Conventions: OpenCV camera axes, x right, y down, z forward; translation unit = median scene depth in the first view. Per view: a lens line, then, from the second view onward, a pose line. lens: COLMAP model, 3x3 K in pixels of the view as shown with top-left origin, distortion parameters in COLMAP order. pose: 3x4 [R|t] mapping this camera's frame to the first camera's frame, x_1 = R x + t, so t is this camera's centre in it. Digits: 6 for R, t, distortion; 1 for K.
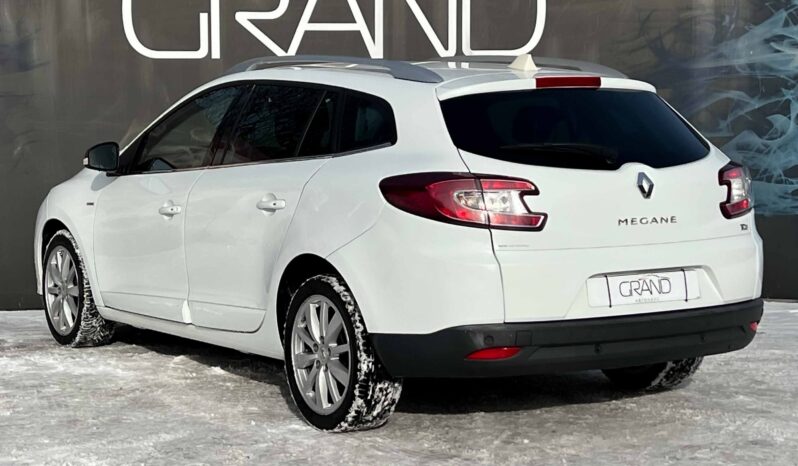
lens RADIAL K [[1303.4, 0, 386.9], [0, 1303.4, 216.1], [0, 0, 1]] dist [0.027213, -0.012085]
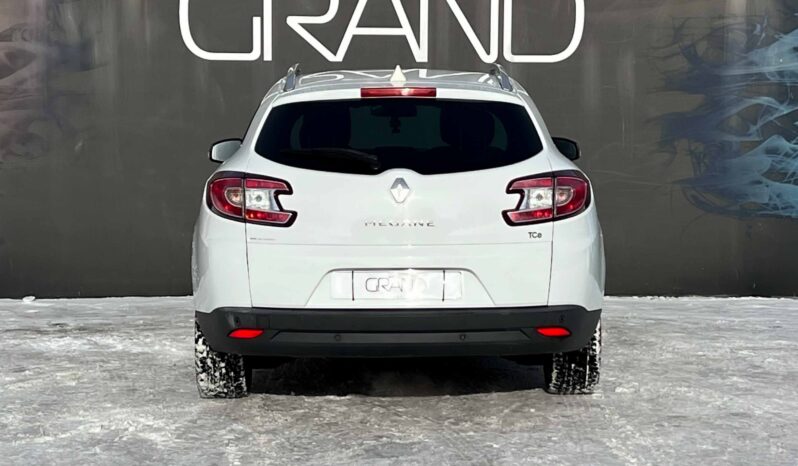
lens RADIAL K [[1368.8, 0, 435.5], [0, 1368.8, 231.6], [0, 0, 1]] dist [0.027413, -0.101970]
pose [[0.999840, 0.012448, -0.012809, 0.026995], [-0.012312, 0.999868, 0.010641, 0.004534], [0.012939, -0.010481, 0.999861, -0.139229]]
